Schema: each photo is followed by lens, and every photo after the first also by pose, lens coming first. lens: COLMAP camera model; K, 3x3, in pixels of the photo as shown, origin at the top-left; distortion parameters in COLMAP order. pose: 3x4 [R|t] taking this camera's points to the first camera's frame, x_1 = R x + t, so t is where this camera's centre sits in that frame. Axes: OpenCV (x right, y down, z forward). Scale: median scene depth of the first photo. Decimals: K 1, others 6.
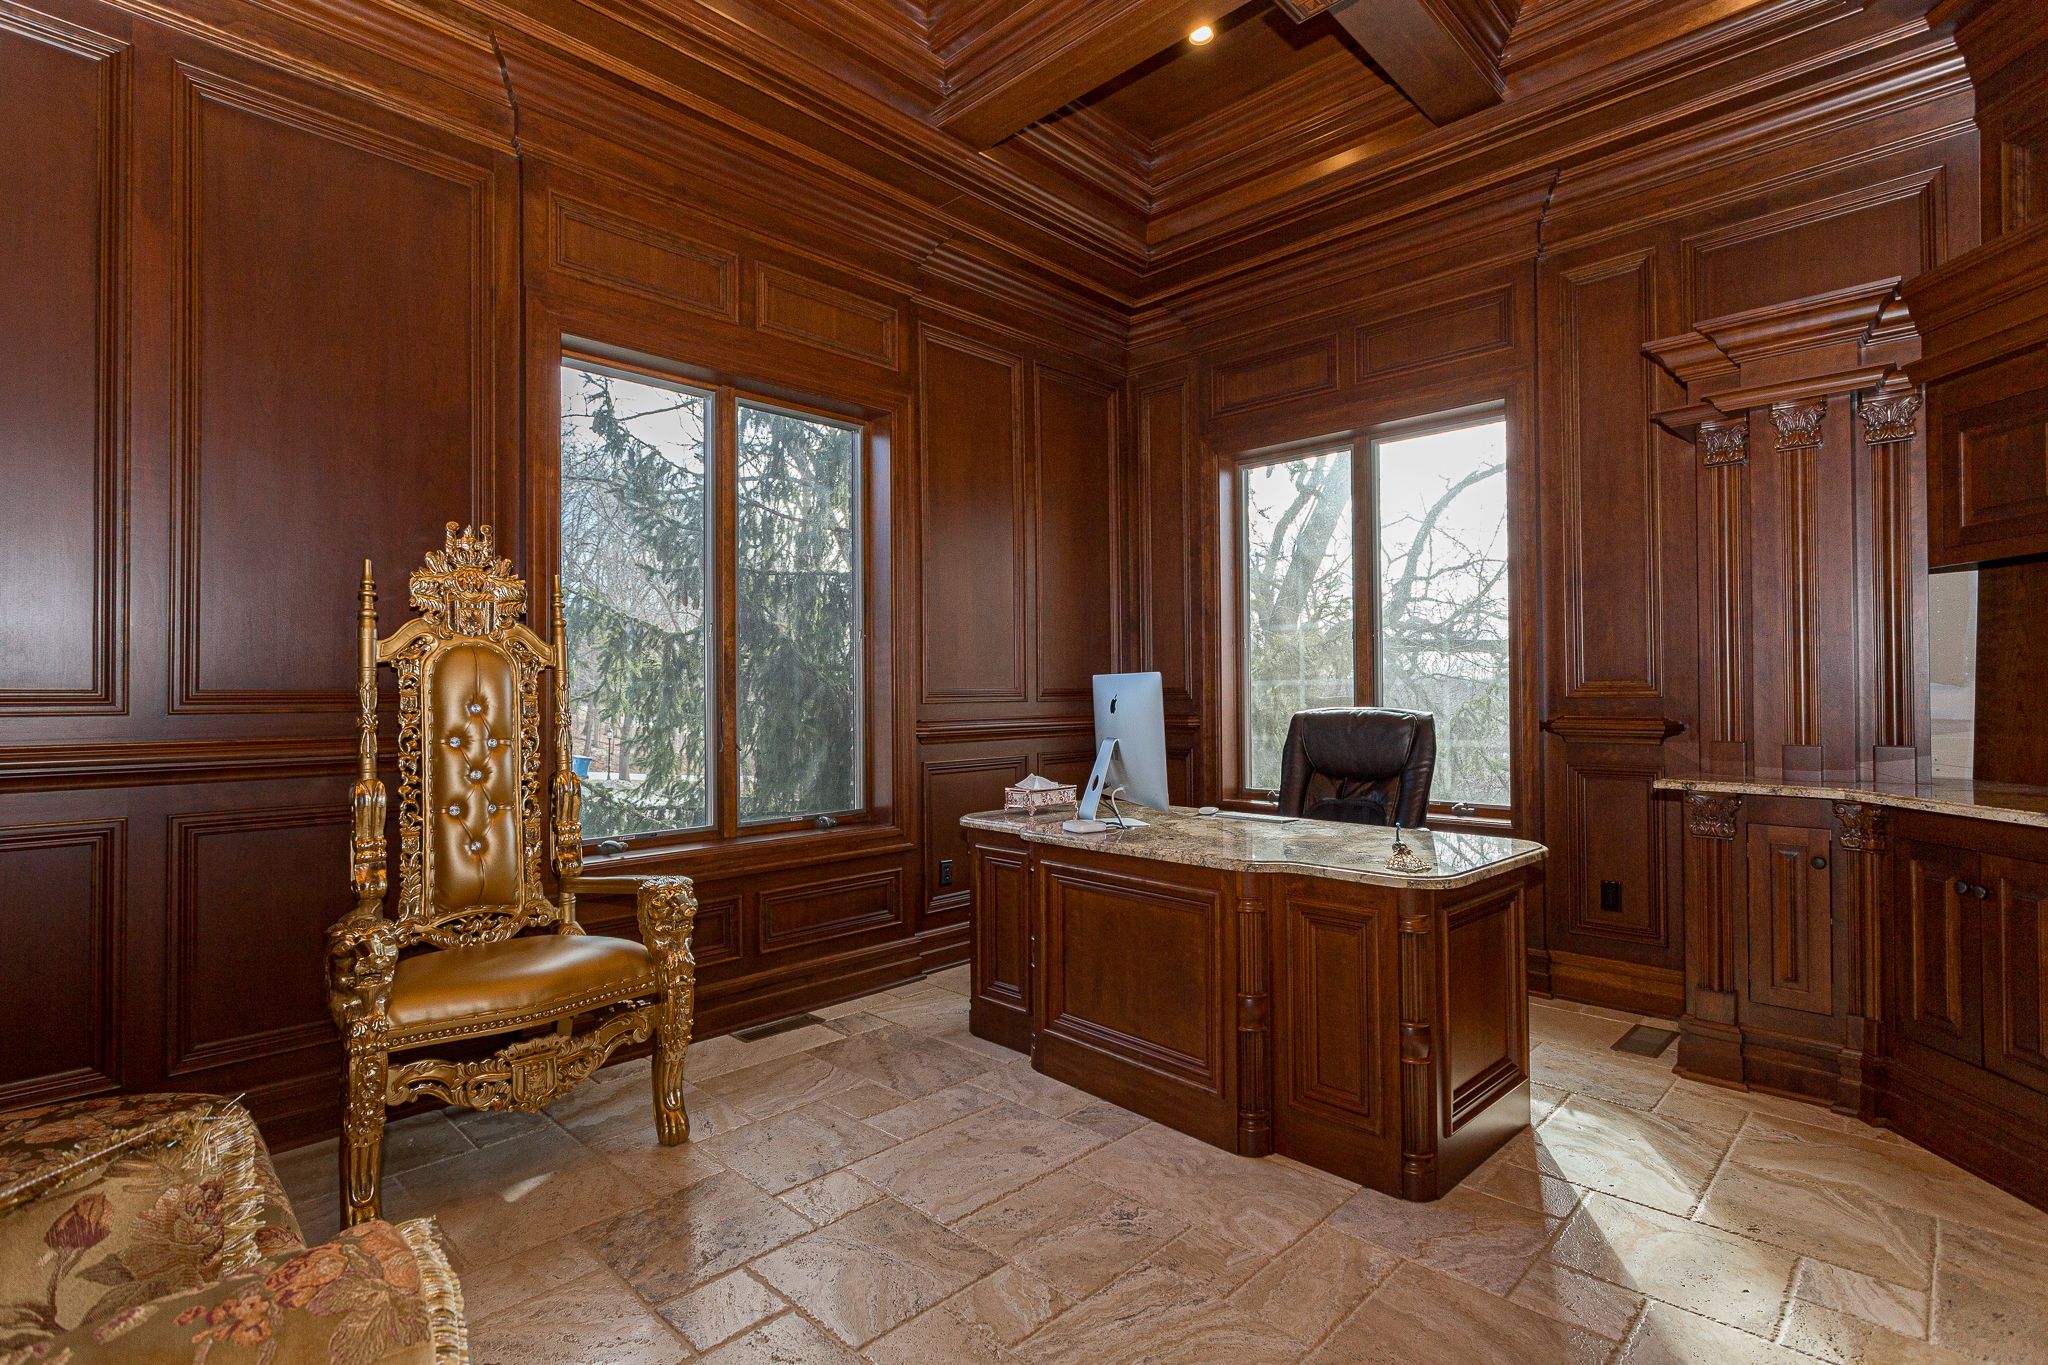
lens RADIAL K [[973.8, 0, 1020.0], [0, 973.8, 705.5], [0, 0, 1]] dist [0.001353, 0.000671]
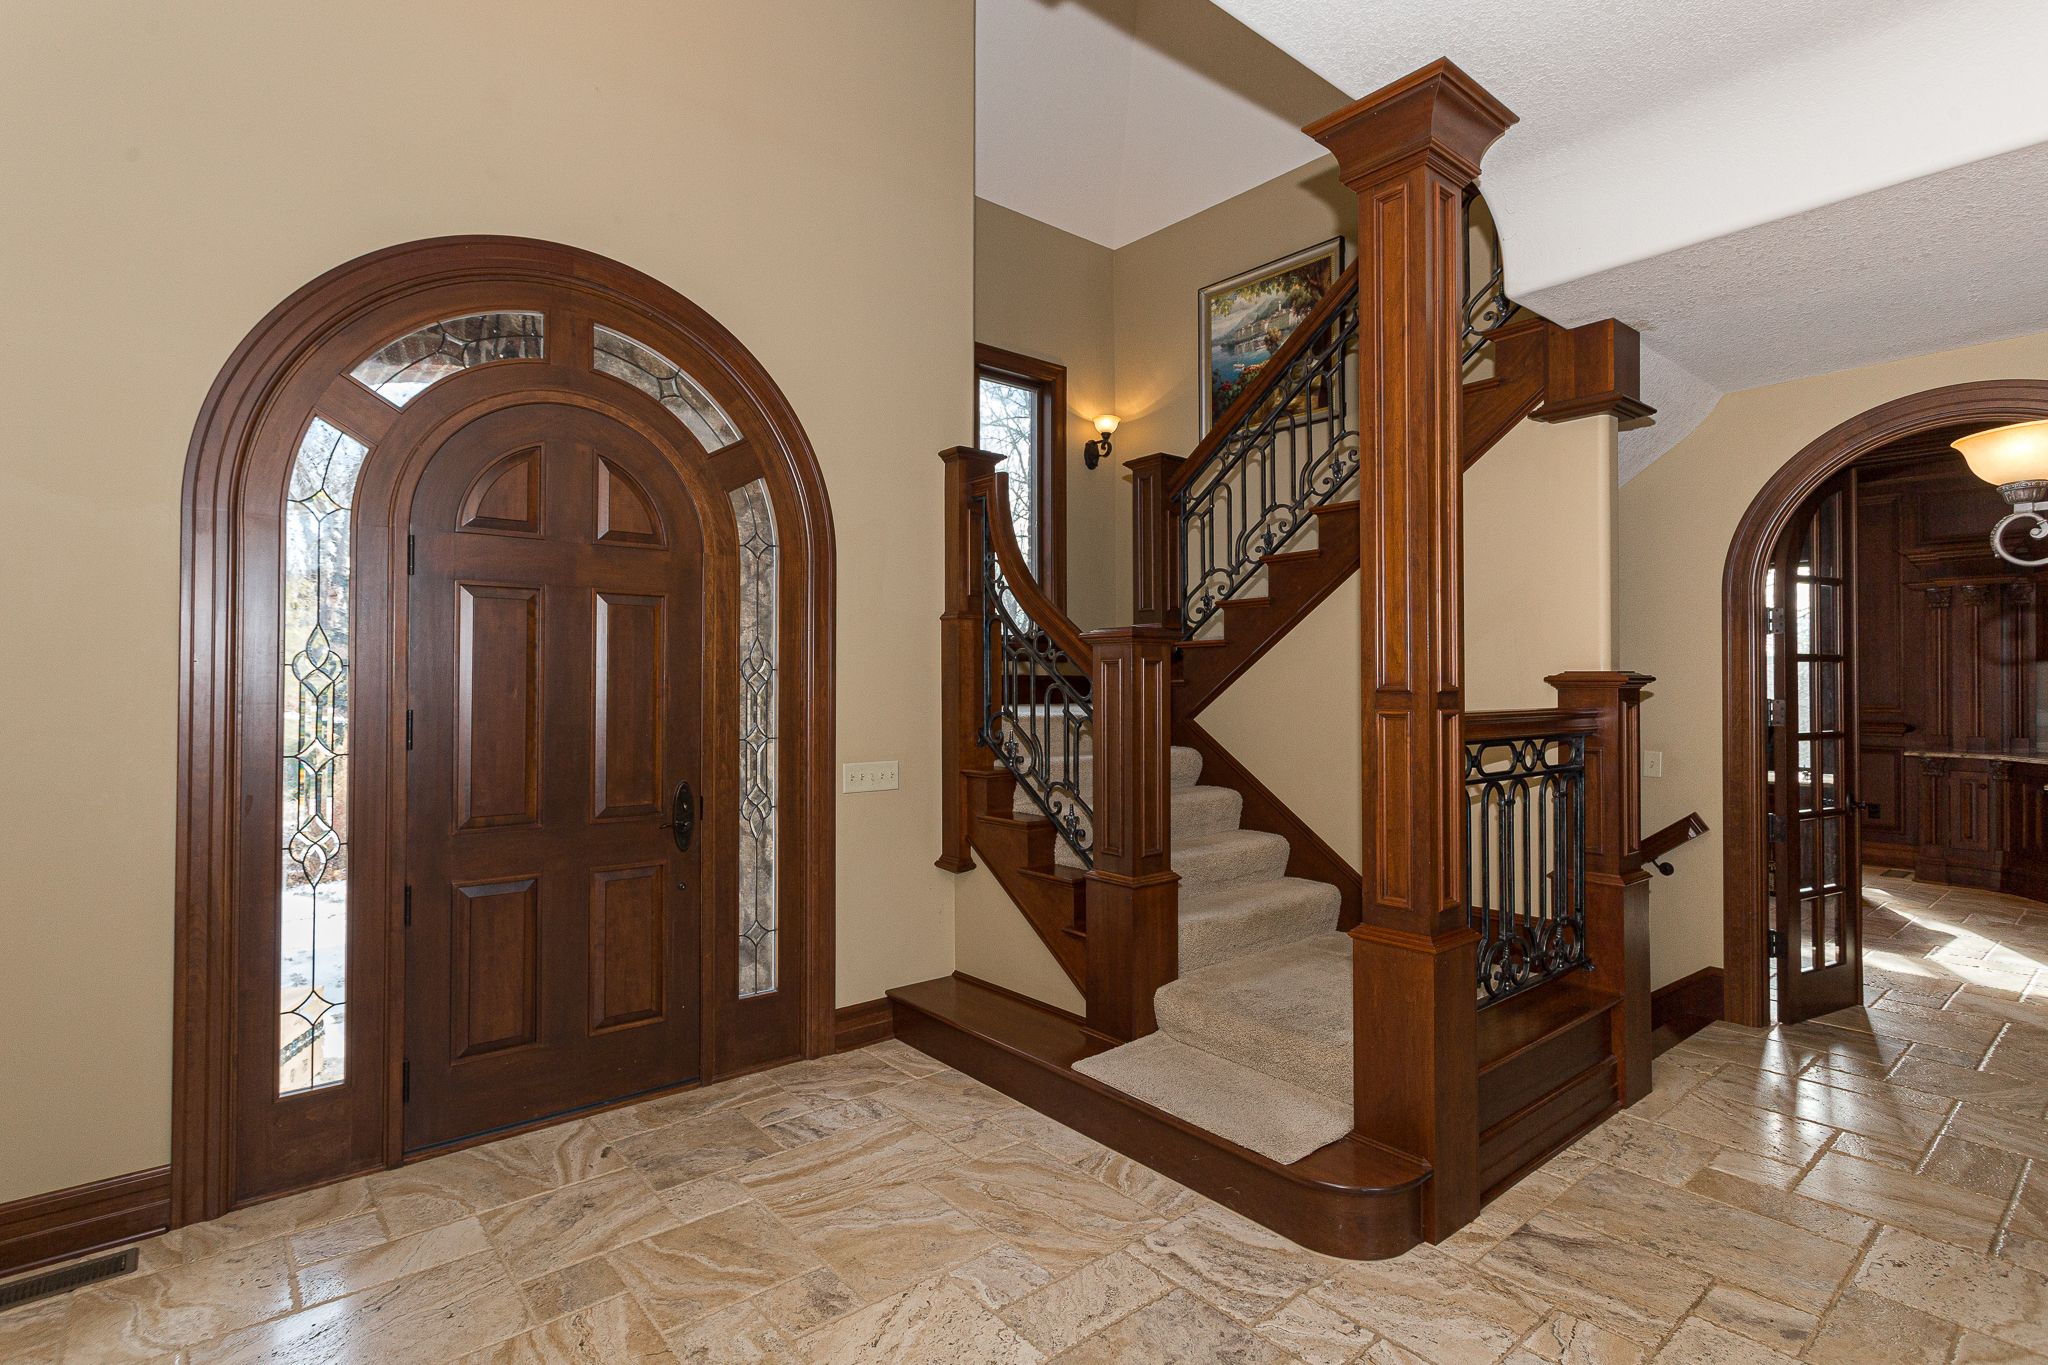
lens RADIAL K [[973.8, 0, 1023.1], [0, 973.8, 688.6], [0, 0, 1]] dist [0.001353, 0.000671]
pose [[0.993021, 0.005862, -0.117790, -1.160981], [-0.005447, 0.999978, 0.003850, -0.070464], [0.117810, -0.003181, 0.993031, -1.552086]]
